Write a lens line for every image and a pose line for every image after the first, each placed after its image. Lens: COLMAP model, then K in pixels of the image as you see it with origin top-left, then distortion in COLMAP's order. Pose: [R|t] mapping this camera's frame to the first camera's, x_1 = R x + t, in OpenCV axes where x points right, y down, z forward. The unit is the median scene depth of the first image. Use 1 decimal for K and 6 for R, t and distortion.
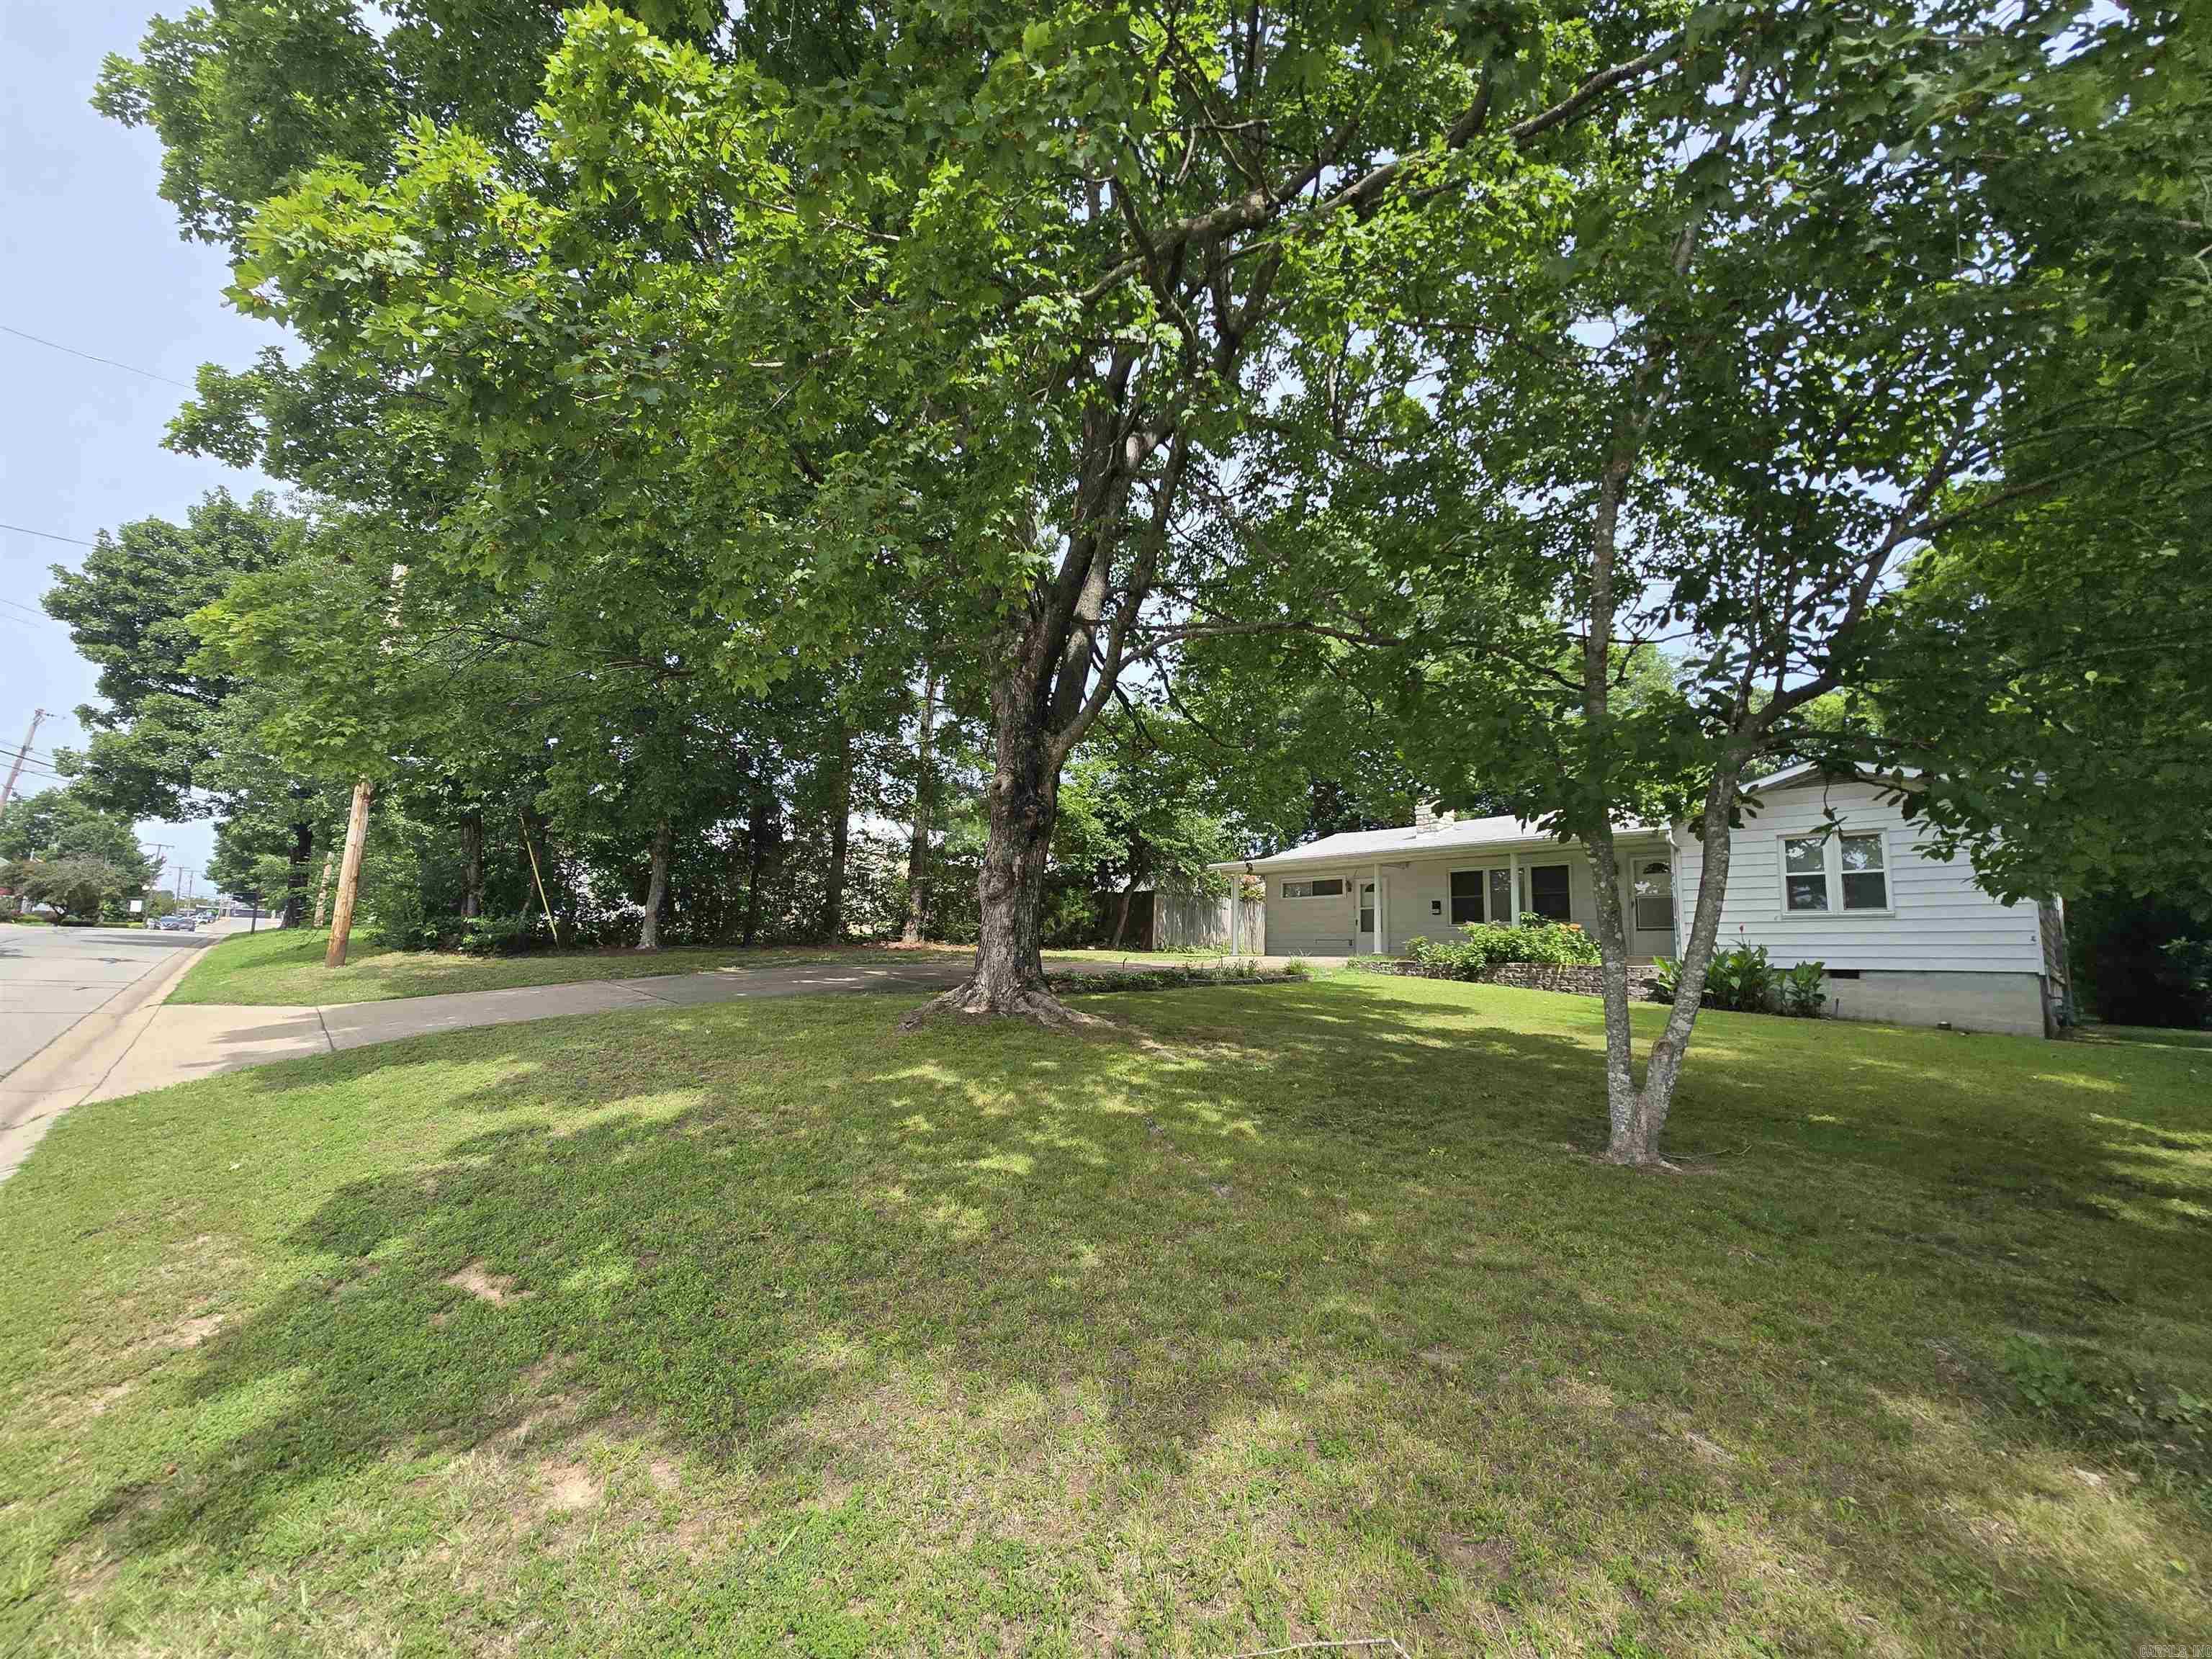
lens RADIAL K [[907.7, 0, 1099.6], [0, 907.7, 843.8], [0, 0, 1]] dist [-0.001166, 0.000347]
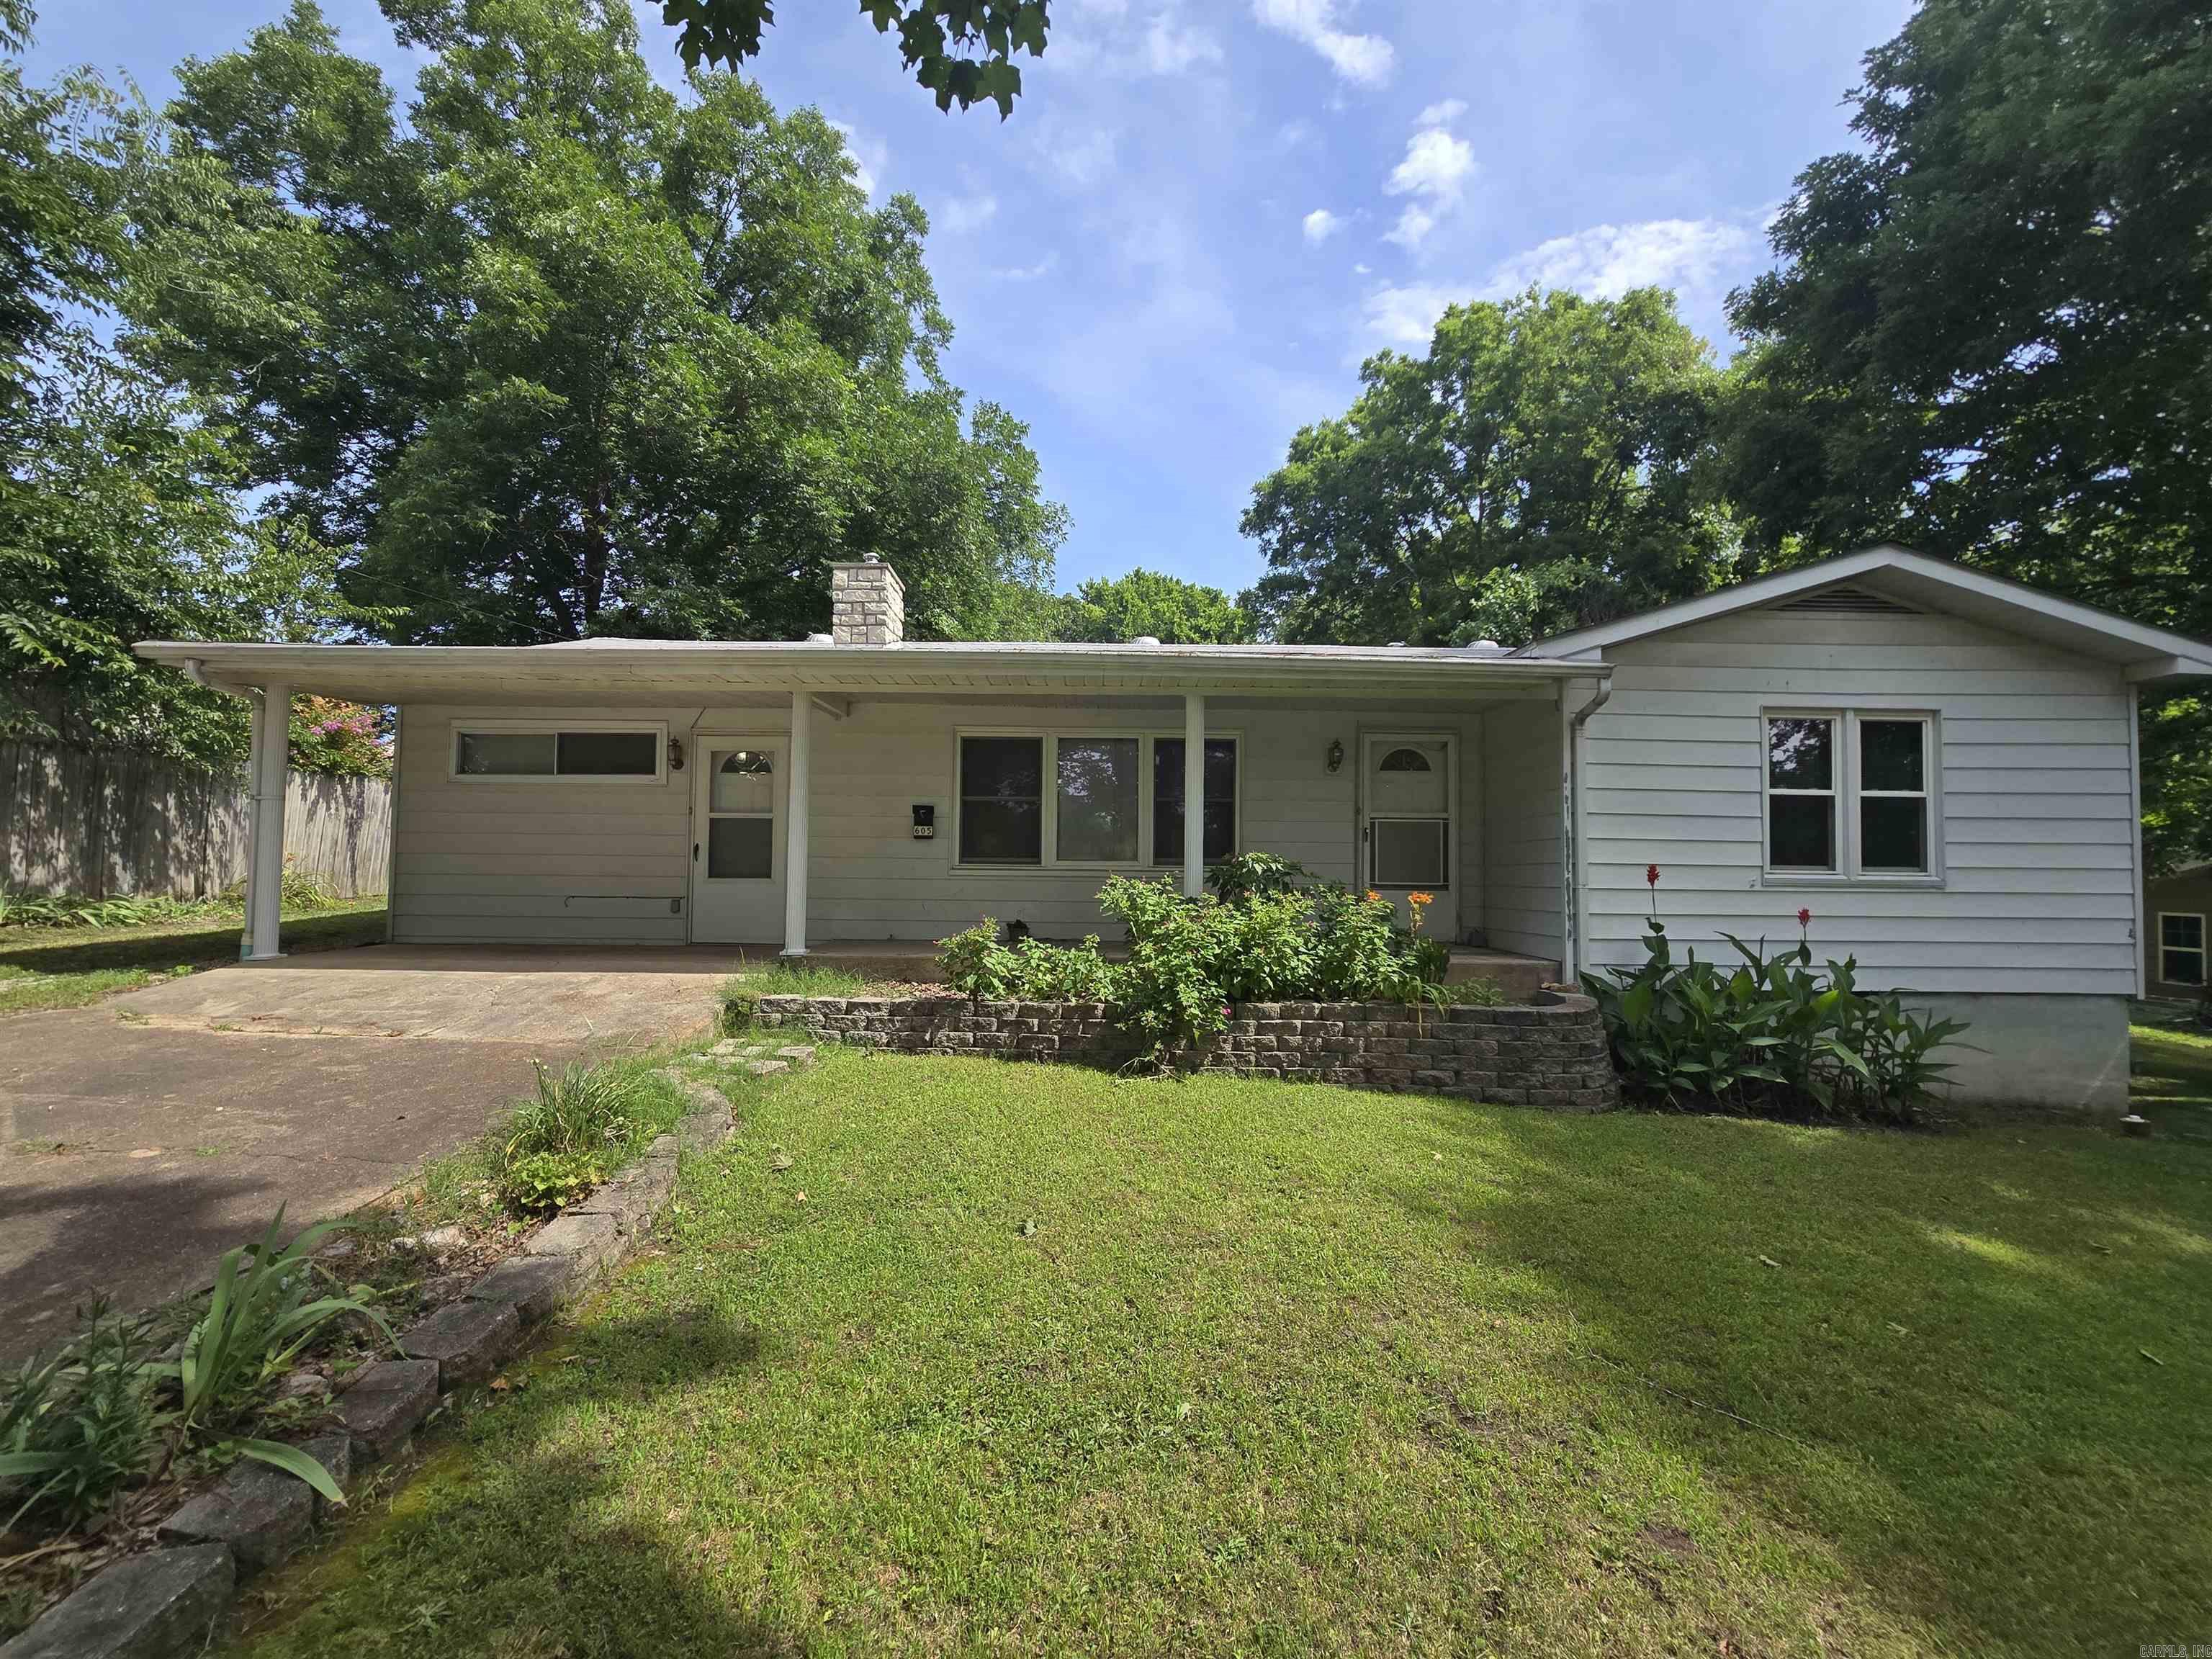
lens RADIAL K [[907.7, 0, 1099.6], [0, 907.7, 843.8], [0, 0, 1]] dist [-0.001166, 0.000347]
pose [[0.664035, -0.001677, 0.747700, 0.179355], [-0.094023, 0.991872, 0.085727, 0.055435], [-0.741767, -0.127226, 0.658480, 0.984941]]
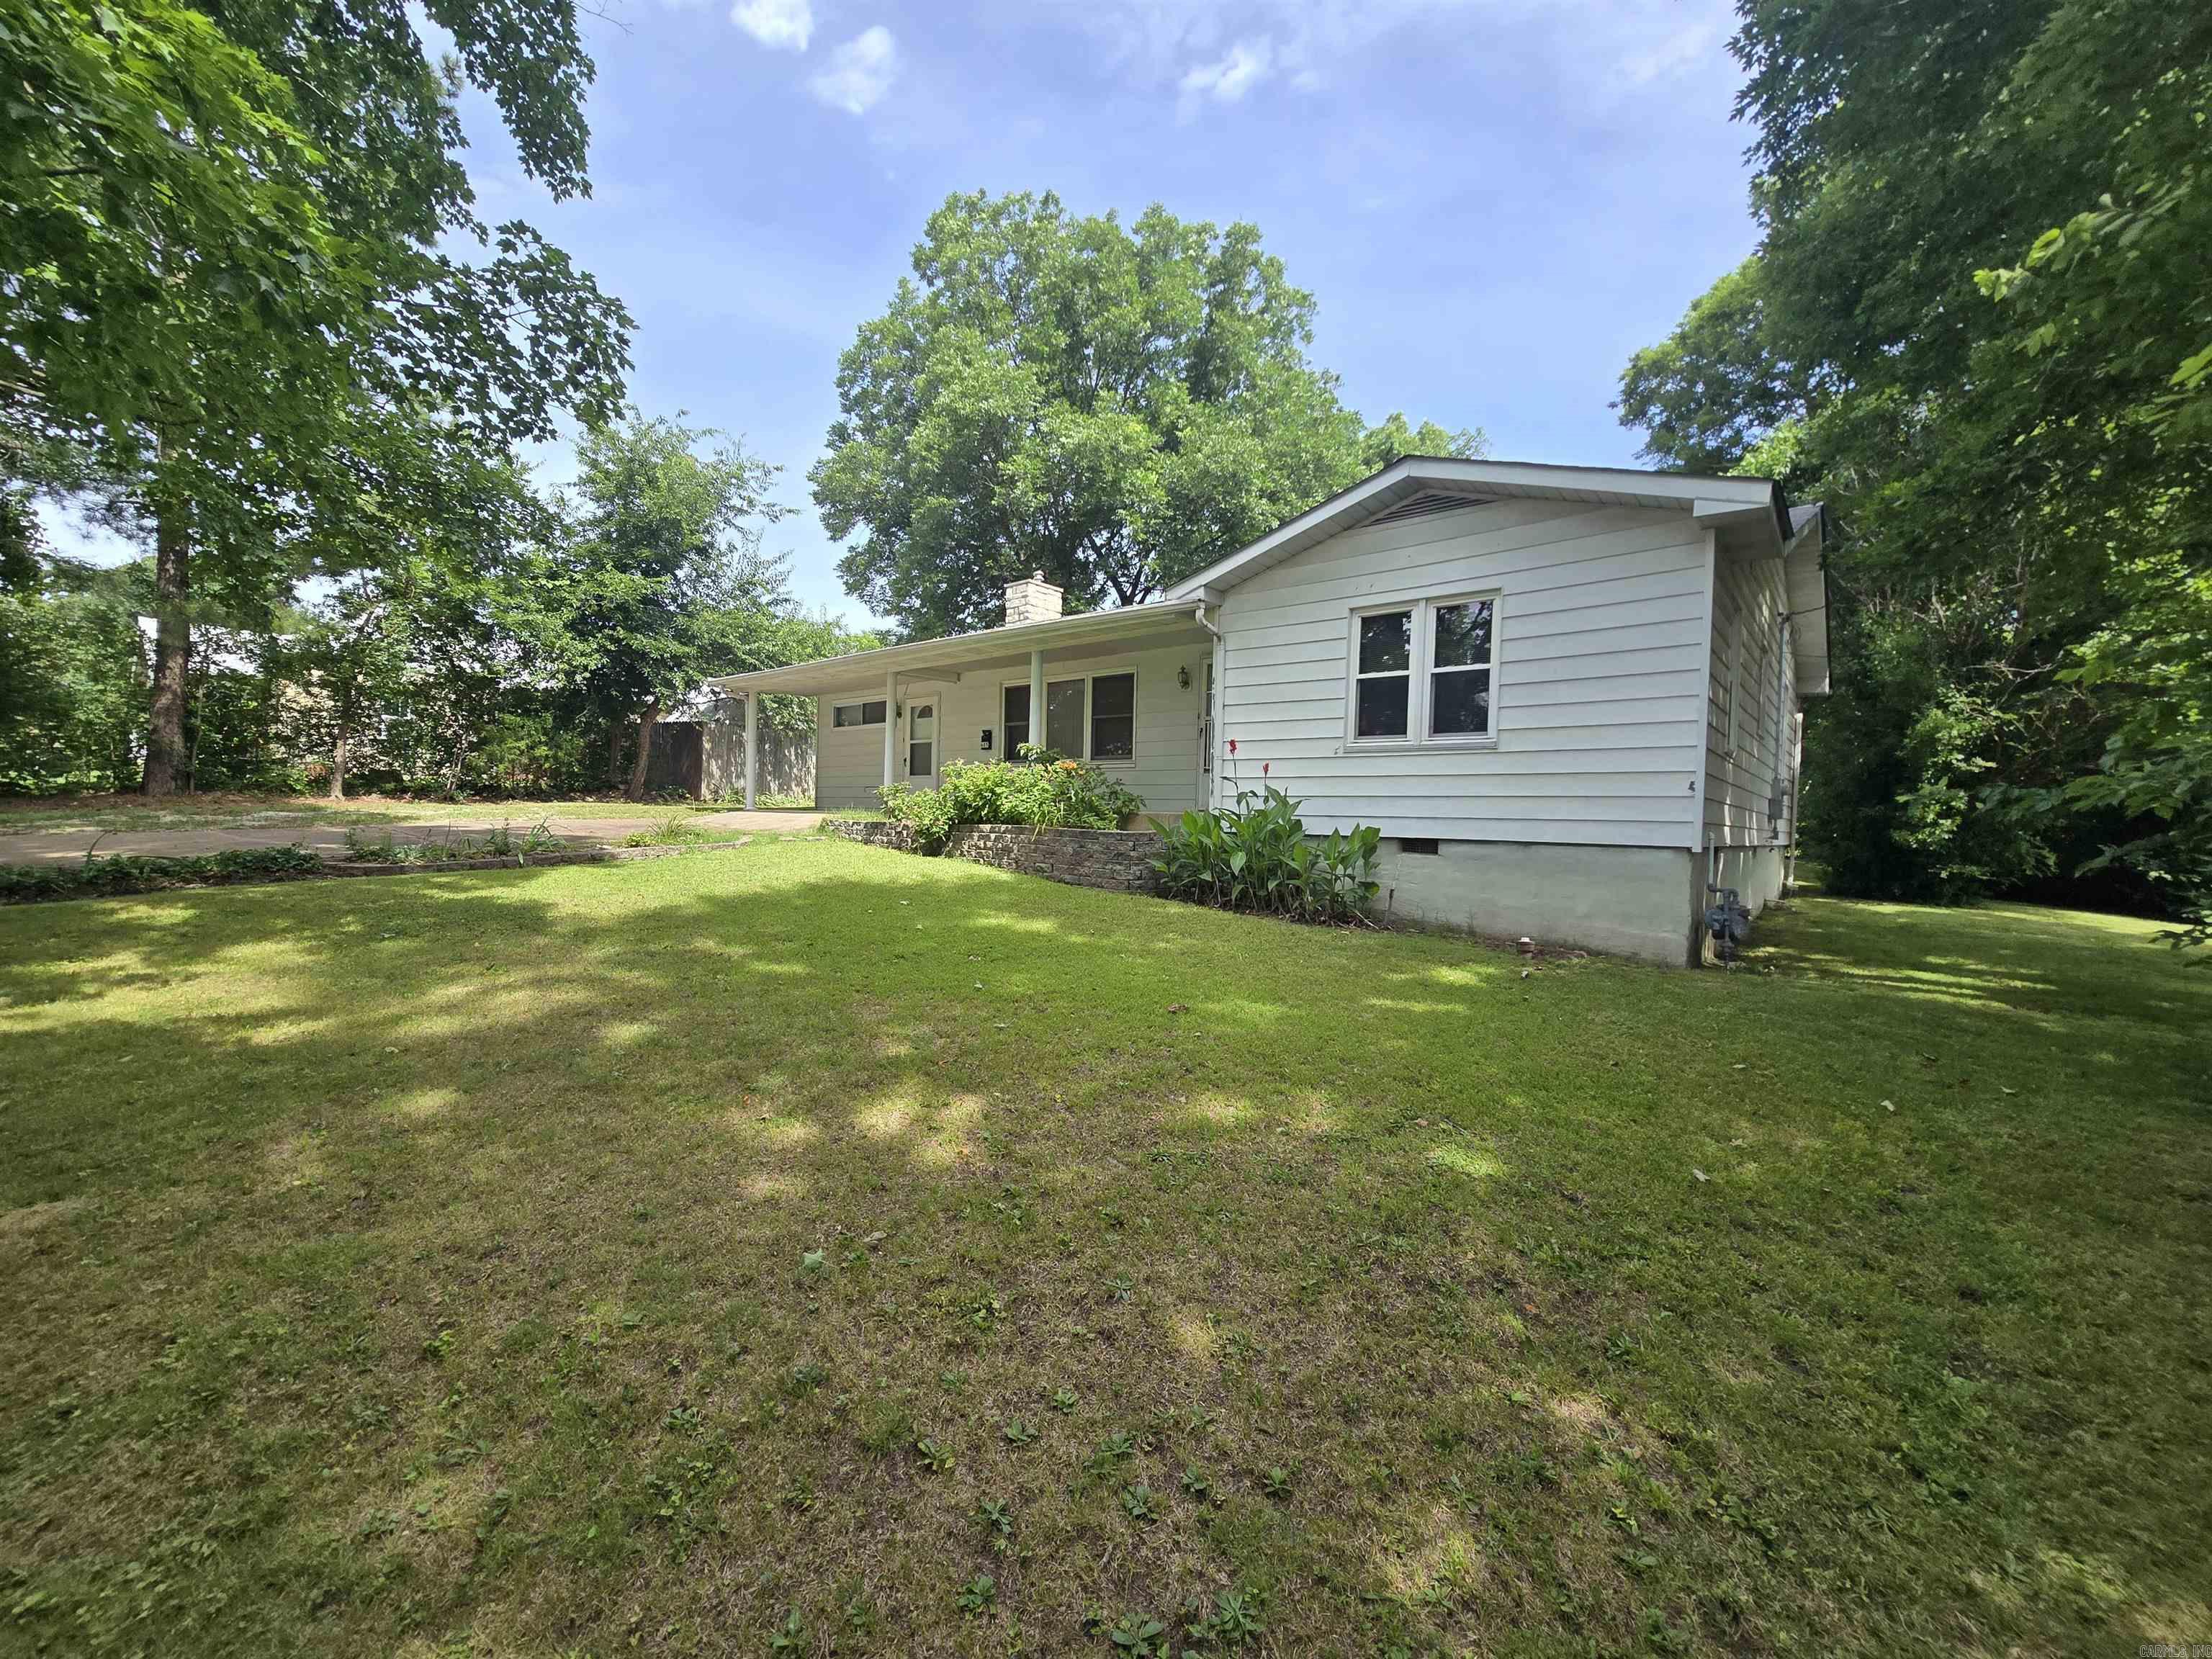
lens RADIAL K [[907.7, 0, 1099.6], [0, 907.7, 843.8], [0, 0, 1]] dist [-0.001166, 0.000347]
pose [[0.991528, -0.009778, 0.129526, 0.537387], [-0.012307, 0.985605, 0.168619, 0.045469], [-0.129310, -0.168784, 0.977134, 0.449740]]
